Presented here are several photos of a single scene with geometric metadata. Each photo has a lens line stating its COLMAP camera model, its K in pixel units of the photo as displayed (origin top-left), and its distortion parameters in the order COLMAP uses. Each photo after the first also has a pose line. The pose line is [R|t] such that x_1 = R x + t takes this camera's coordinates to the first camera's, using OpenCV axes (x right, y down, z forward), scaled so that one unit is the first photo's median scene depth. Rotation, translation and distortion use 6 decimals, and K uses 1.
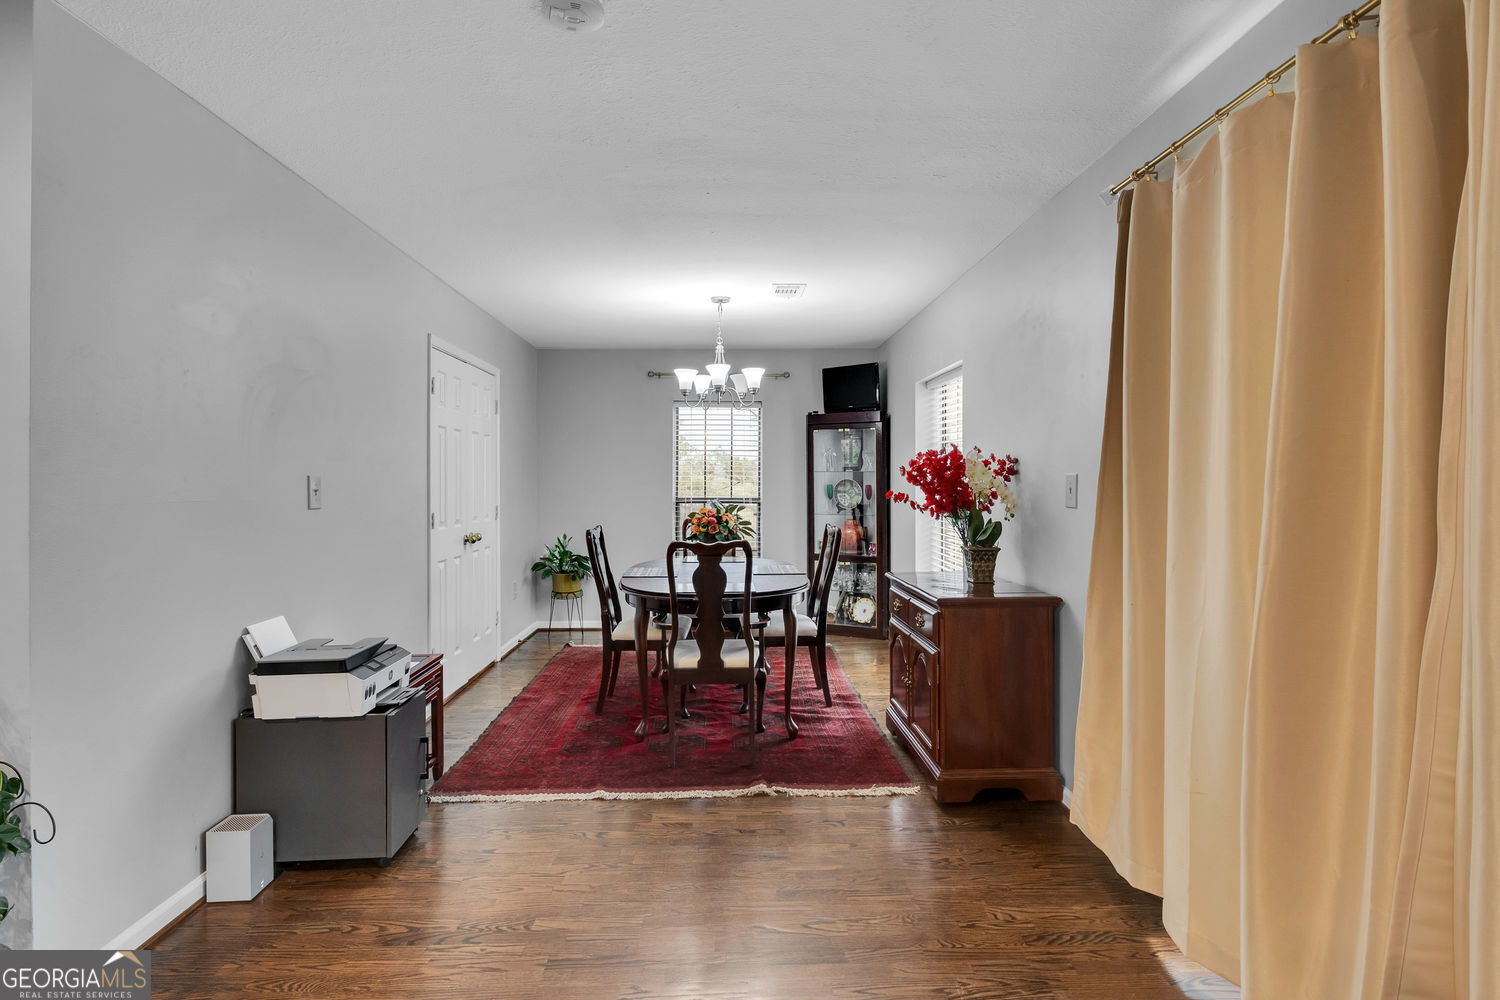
lens RADIAL K [[770.5, 0, 764.1], [0, 770.5, 485.3], [0, 0, 1]] dist [-0.000653, -0.000222]
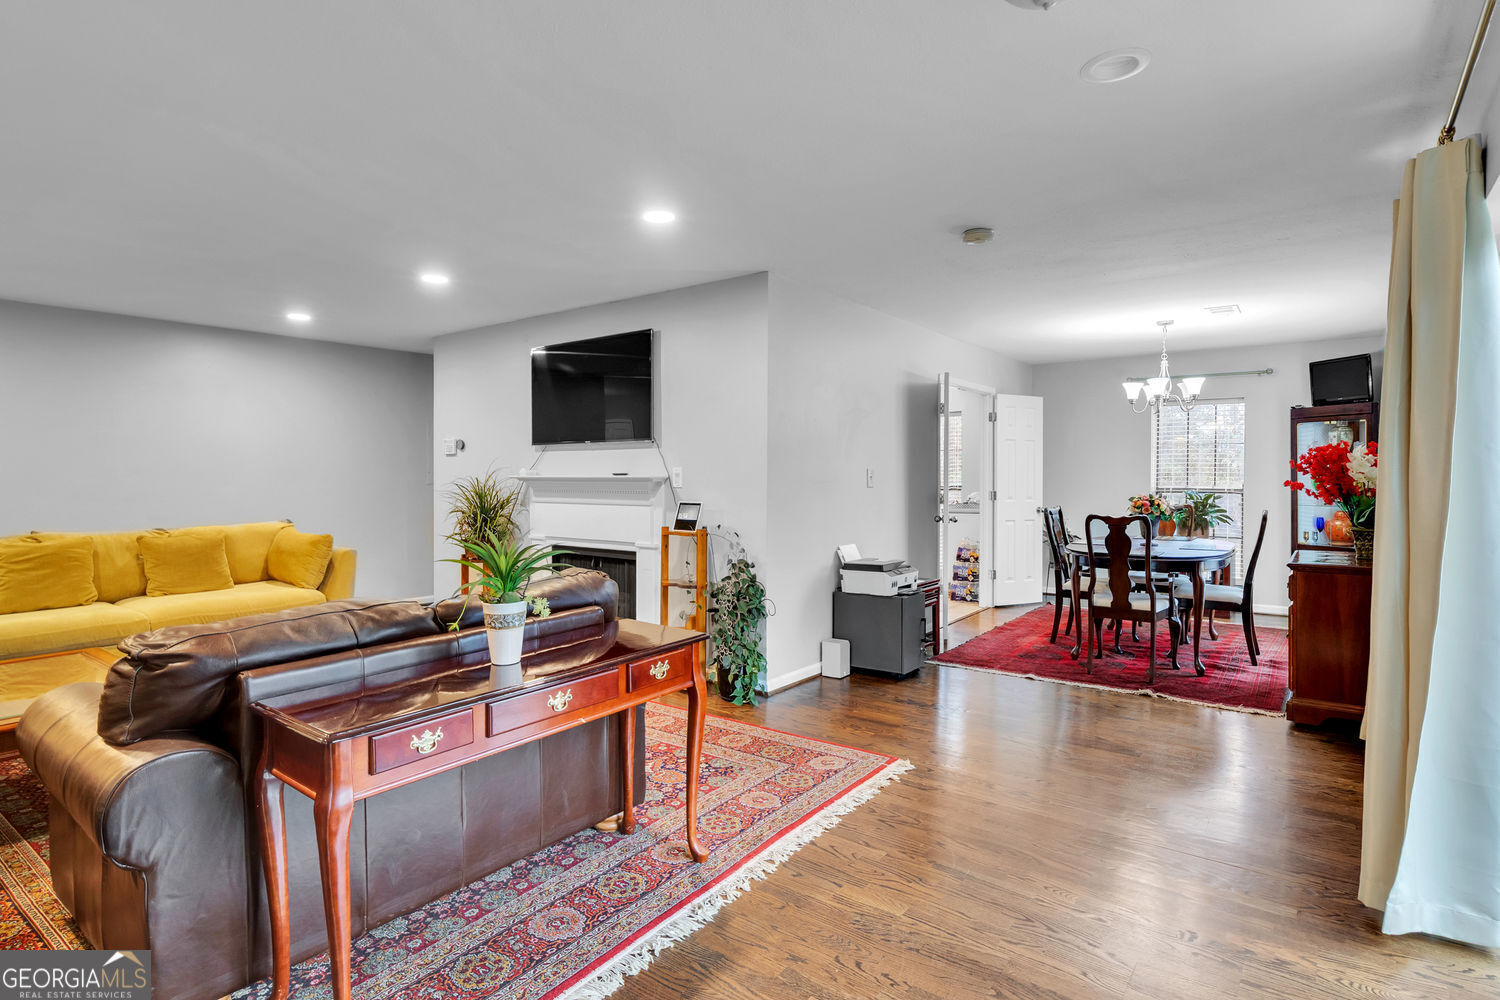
lens RADIAL K [[792.5, 0, 749.7], [0, 792.5, 474.9], [0, 0, 1]] dist [-0.001797, 0.000389]
pose [[0.769470, 0.003578, -0.638673, 0.336259], [-0.006114, 0.999980, -0.001764, 0.006413], [0.638653, 0.005262, 0.769476, -0.532478]]
